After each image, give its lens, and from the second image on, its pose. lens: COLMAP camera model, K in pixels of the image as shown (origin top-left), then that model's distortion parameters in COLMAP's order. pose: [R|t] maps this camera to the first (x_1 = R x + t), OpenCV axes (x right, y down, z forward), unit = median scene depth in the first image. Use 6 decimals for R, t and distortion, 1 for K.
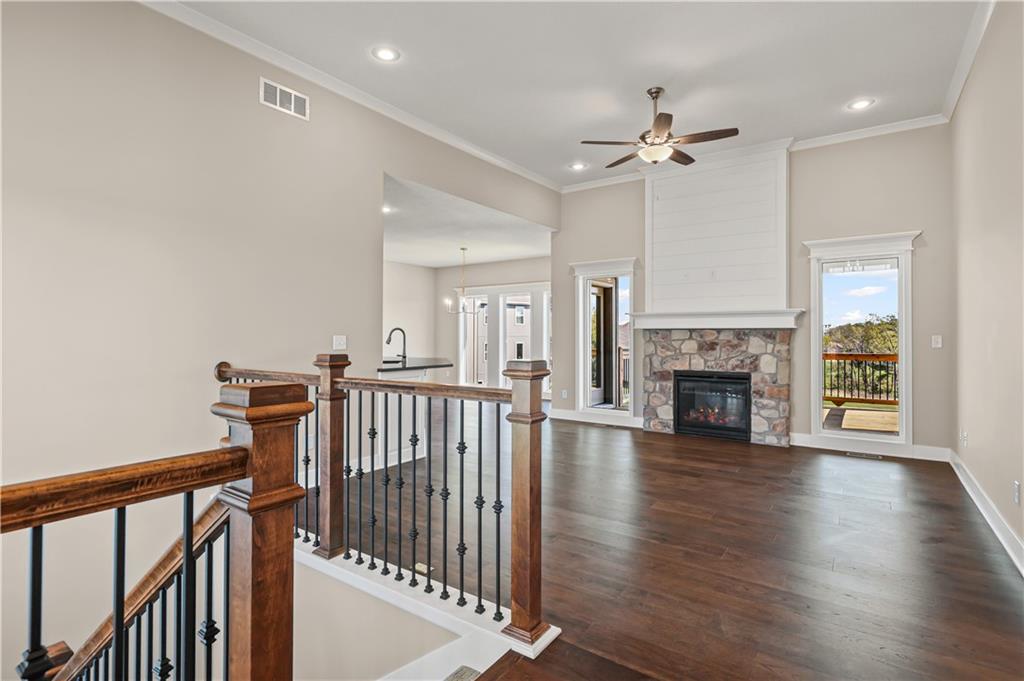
lens RADIAL K [[500.7, 0, 511.4], [0, 500.7, 331.4], [0, 0, 1]] dist [-0.003123, 0.000097]
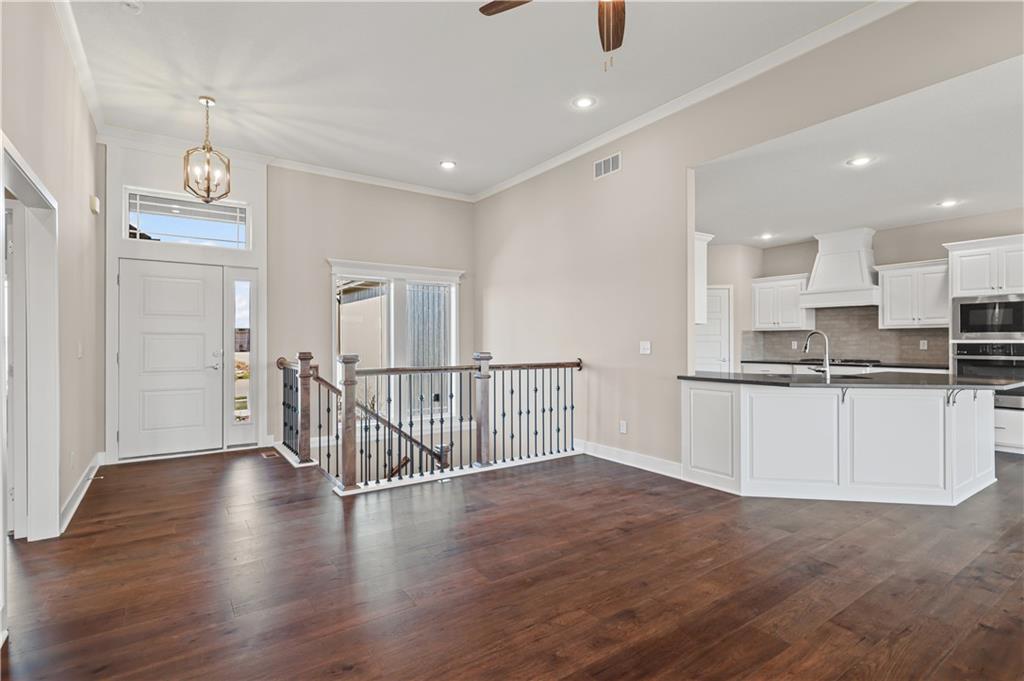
lens RADIAL K [[500.7, 0, 505.0], [0, 500.7, 338.7], [0, 0, 1]] dist [-0.003123, 0.000097]
pose [[-0.338823, -0.007100, -0.940824, 0.600662], [0.009496, 0.999895, -0.010965, 0.008415], [0.940802, -0.012650, -0.338719, 0.795855]]
